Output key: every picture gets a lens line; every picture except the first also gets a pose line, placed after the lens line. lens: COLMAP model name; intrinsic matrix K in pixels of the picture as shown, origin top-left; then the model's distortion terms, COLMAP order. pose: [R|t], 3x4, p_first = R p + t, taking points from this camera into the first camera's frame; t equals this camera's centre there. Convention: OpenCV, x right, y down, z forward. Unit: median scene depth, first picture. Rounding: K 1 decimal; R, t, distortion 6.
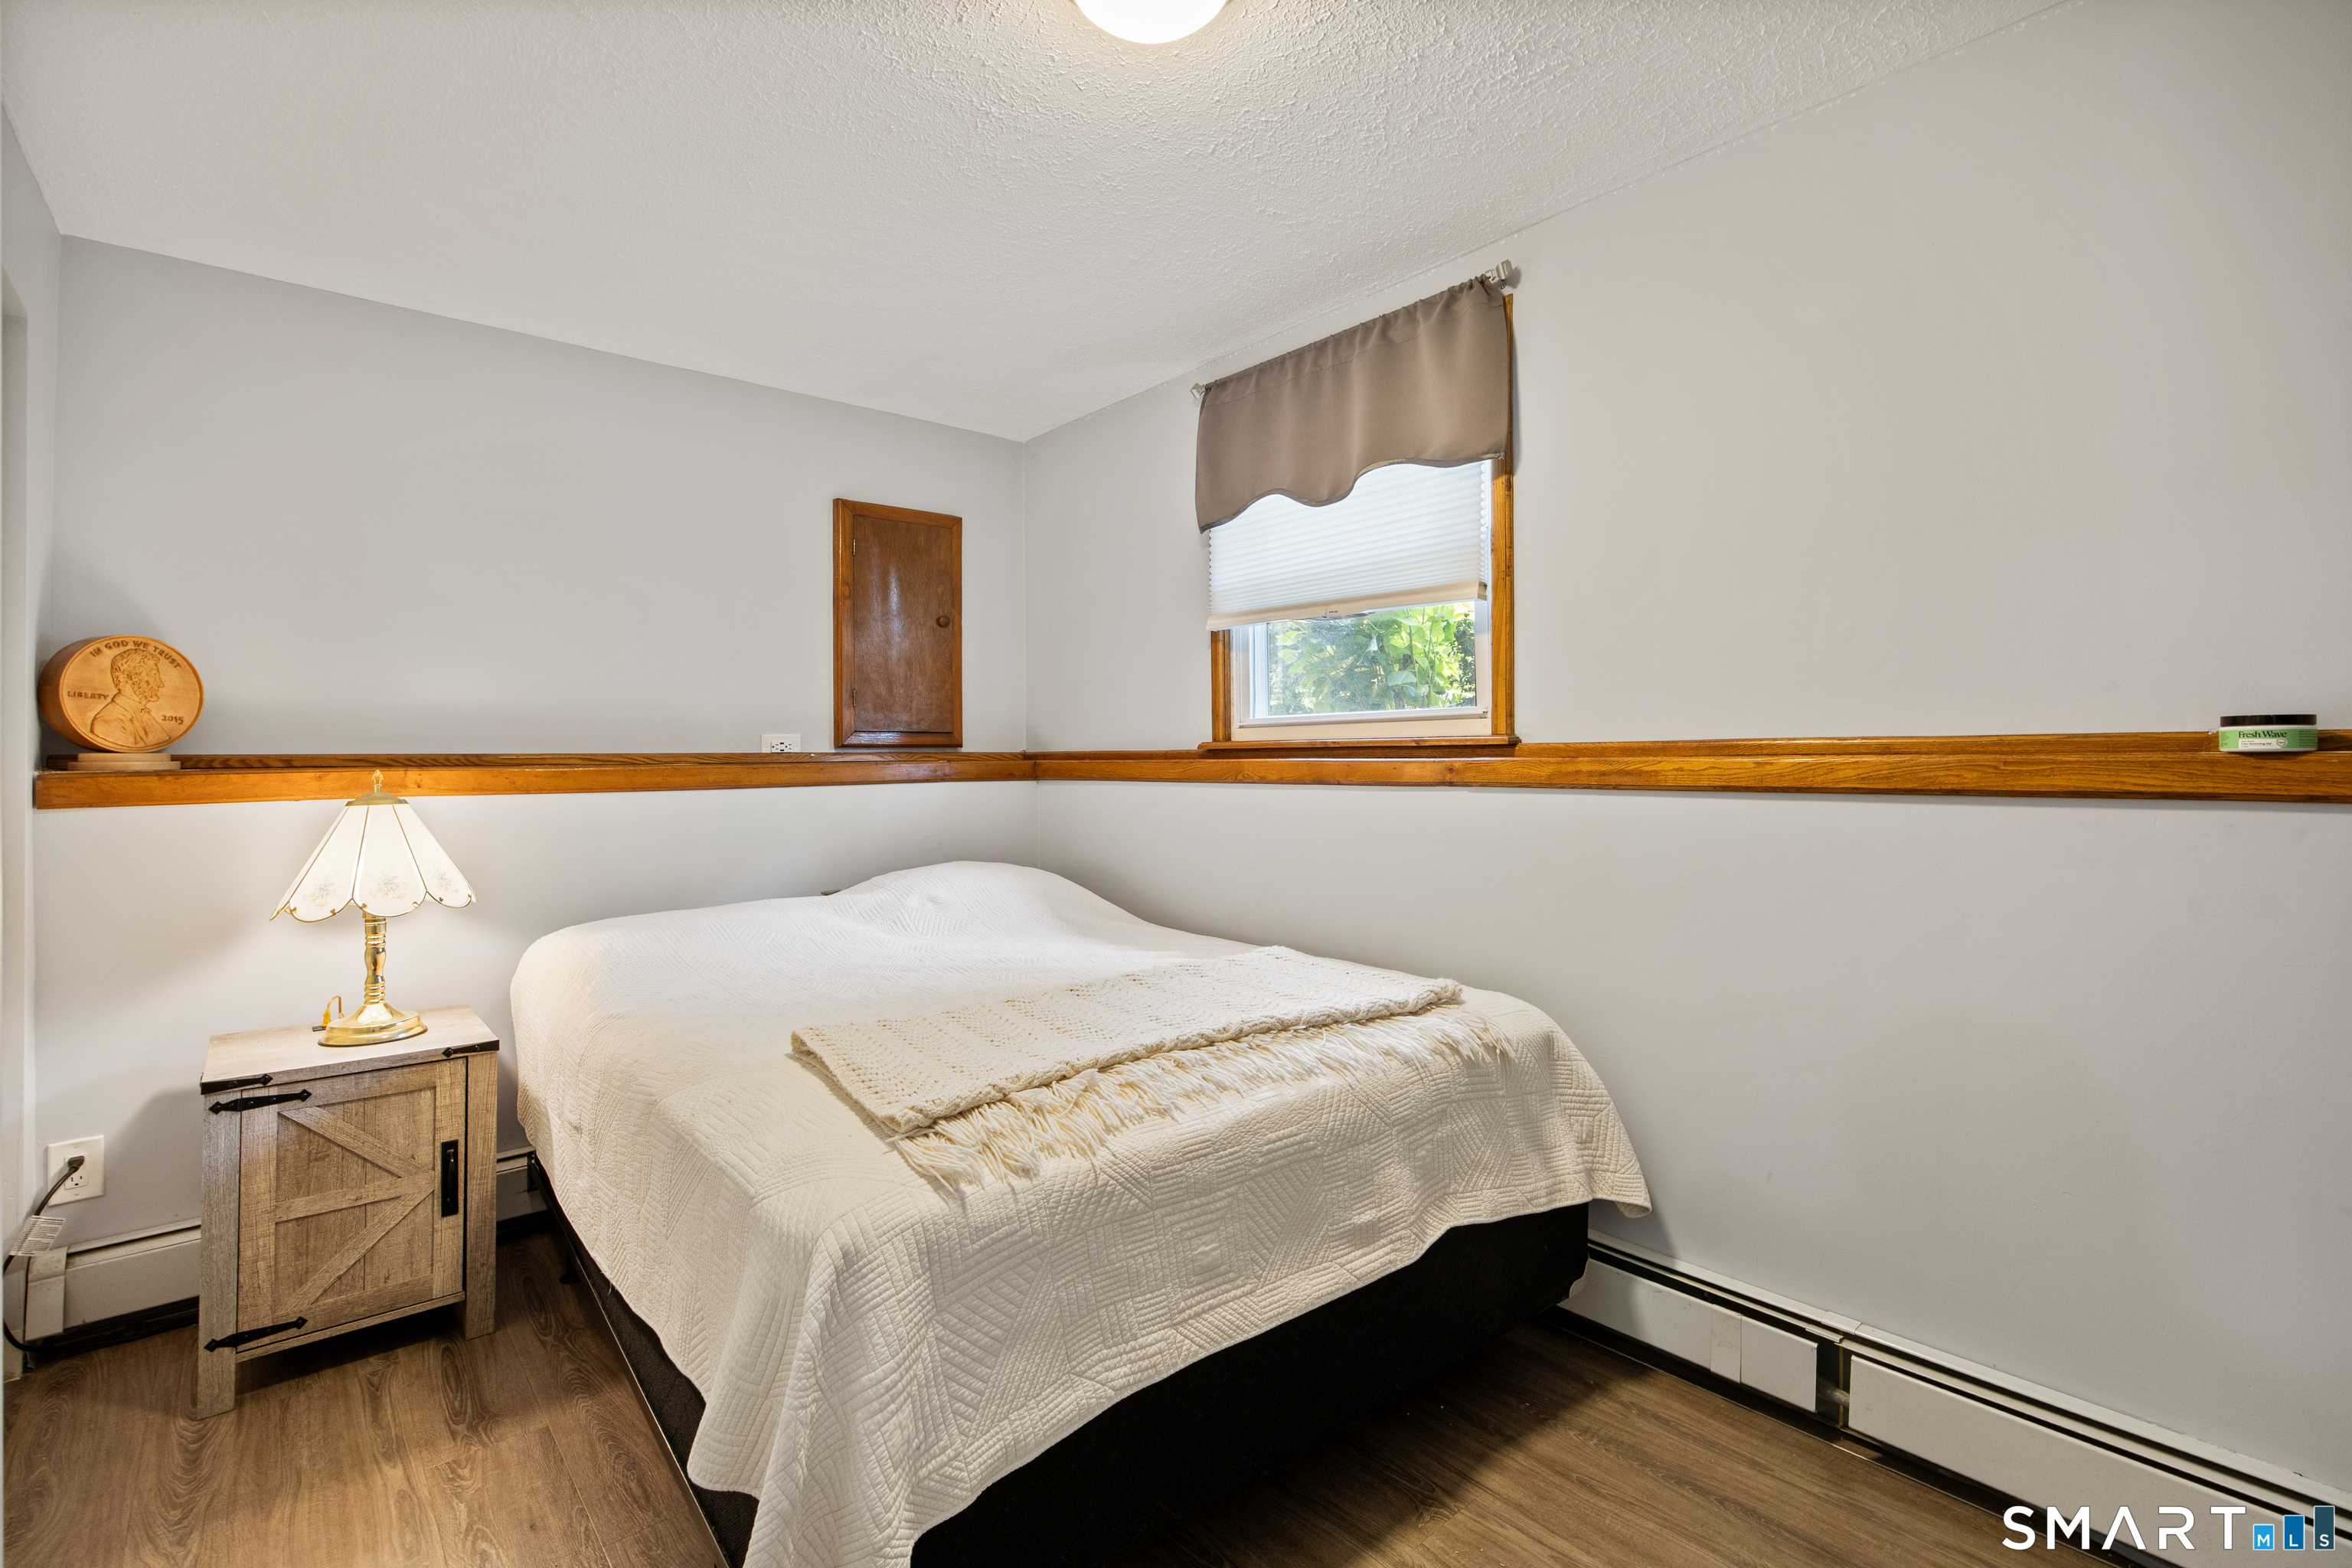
lens RADIAL K [[1085.2, 0, 1162.4], [0, 1085.2, 773.7], [0, 0, 1]] dist [-0.007945, 0.001861]
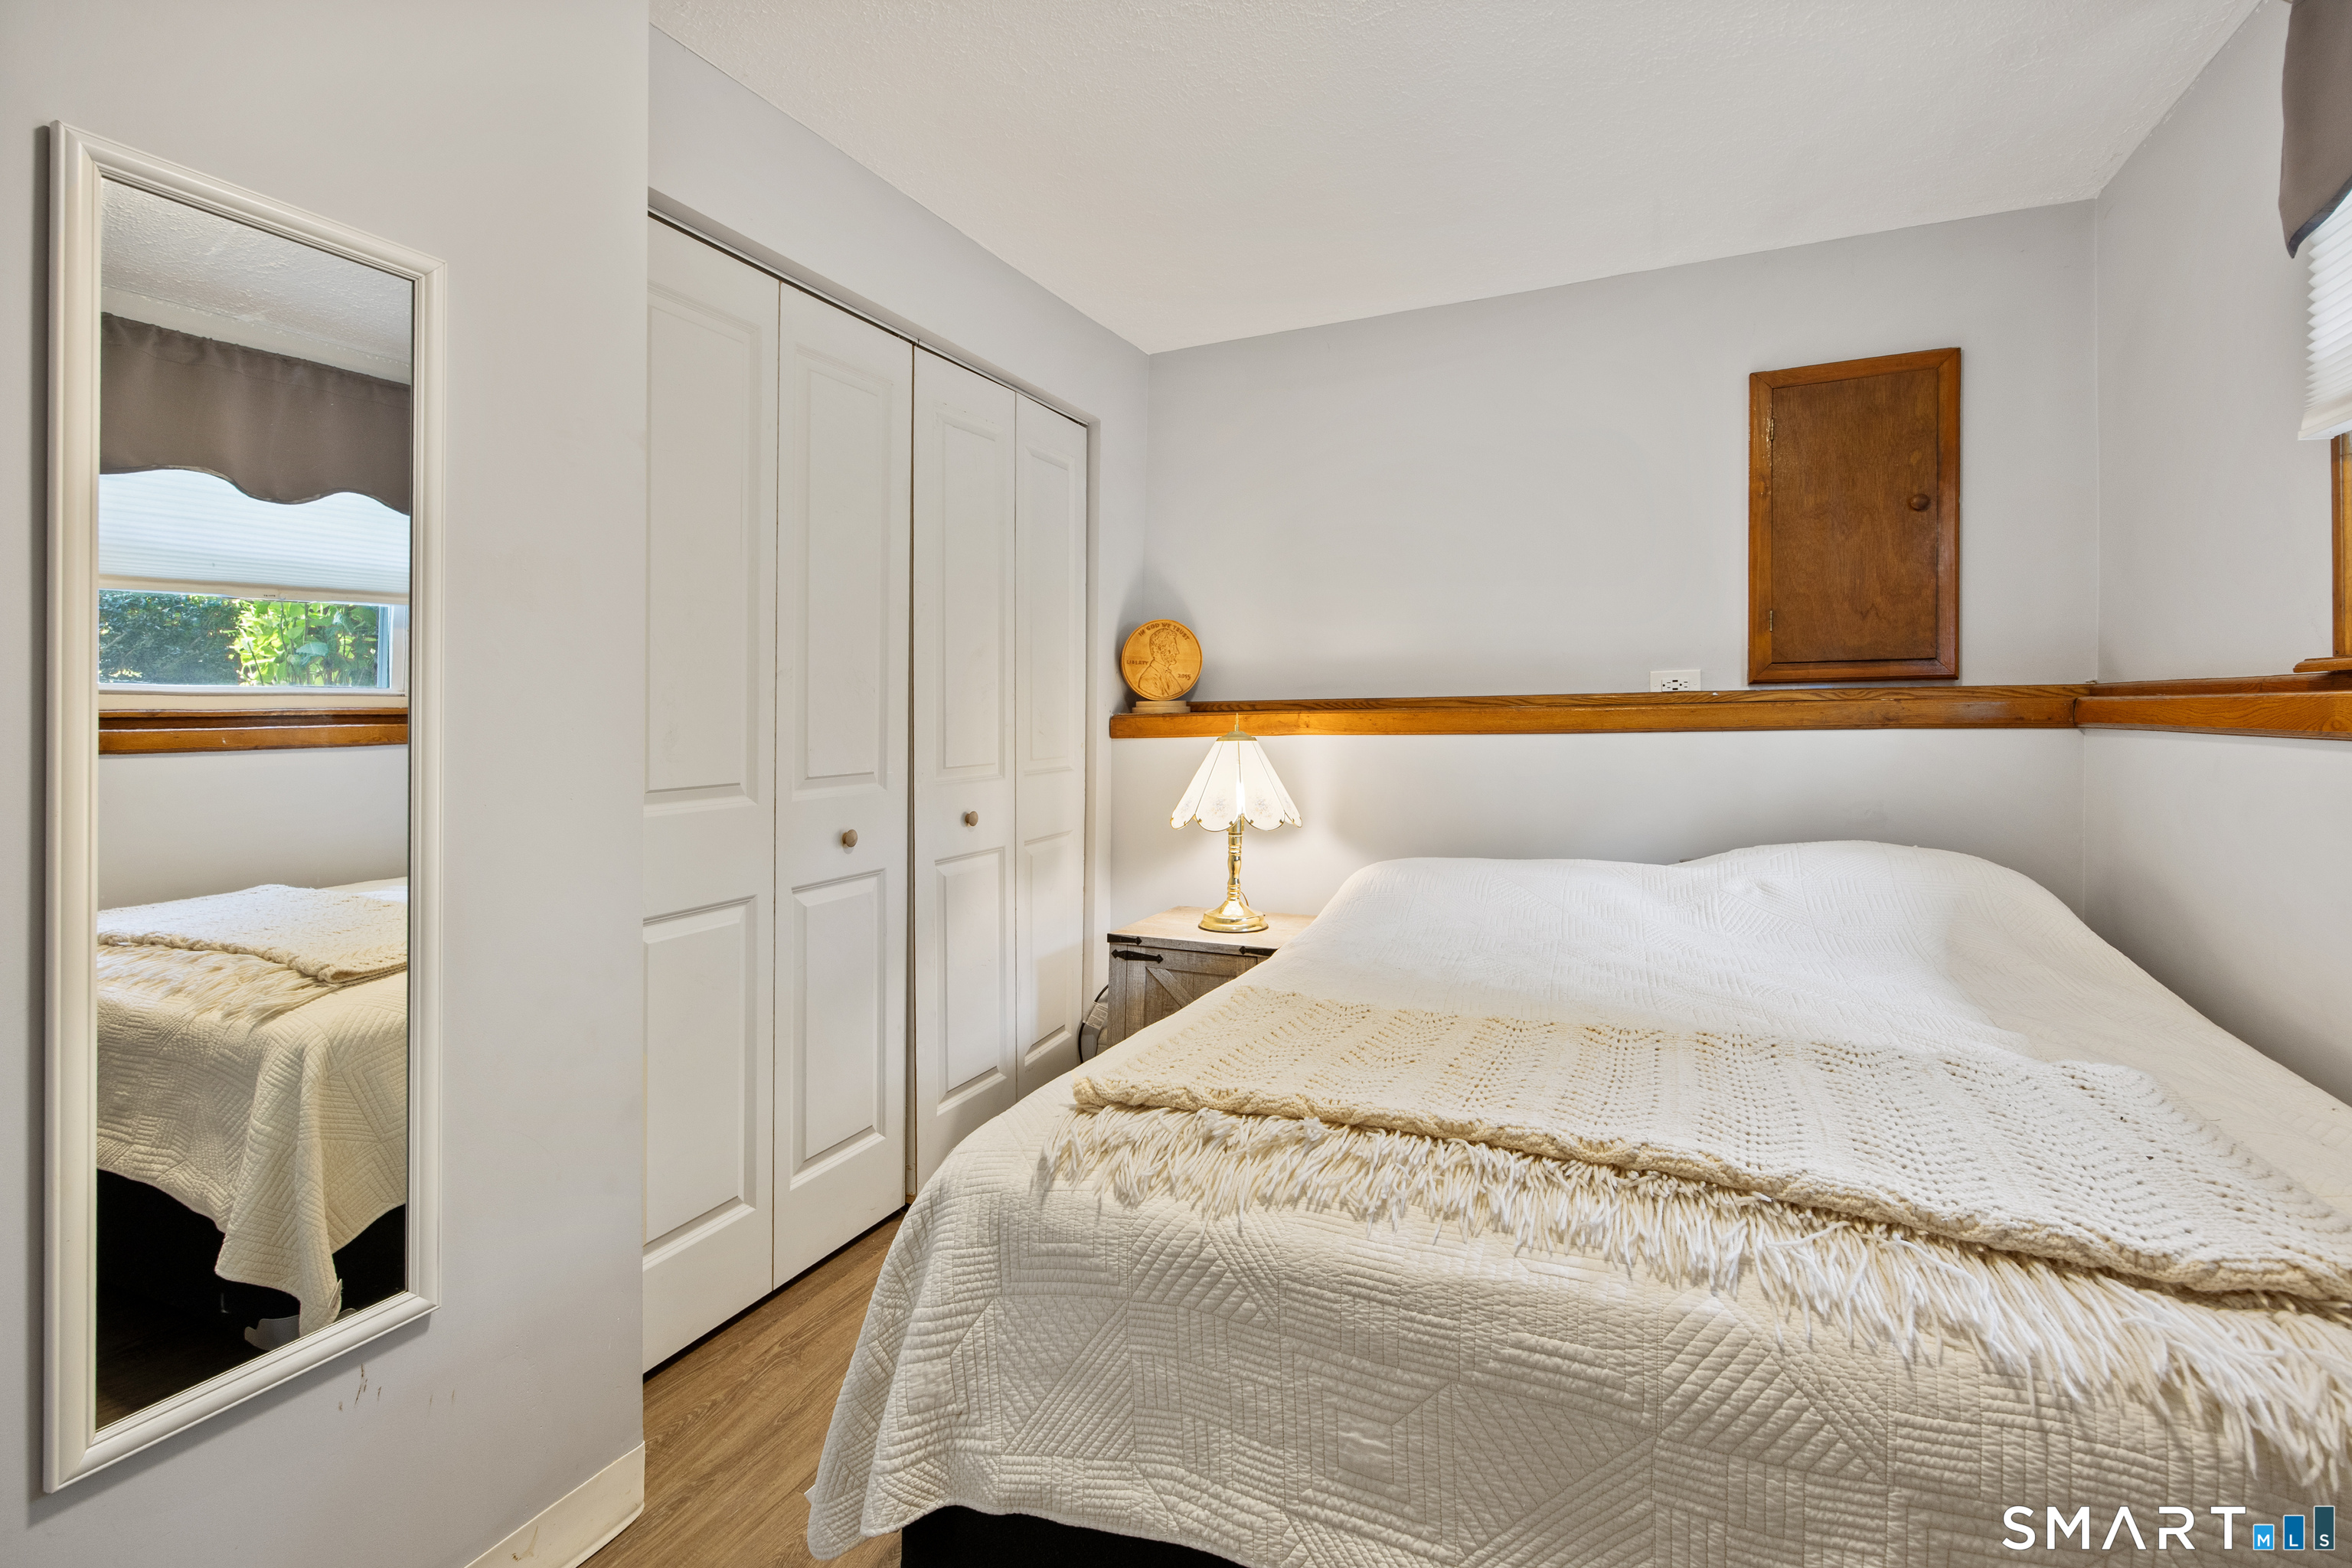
lens RADIAL K [[1085.2, 0, 1113.2], [0, 1085.2, 711.4], [0, 0, 1]] dist [-0.007945, 0.001861]
pose [[0.414888, 0.000167, -0.909873, 0.352346], [-0.000330, 1.000000, 0.000033, -0.005421], [0.909872, 0.000286, 0.414888, 0.354660]]
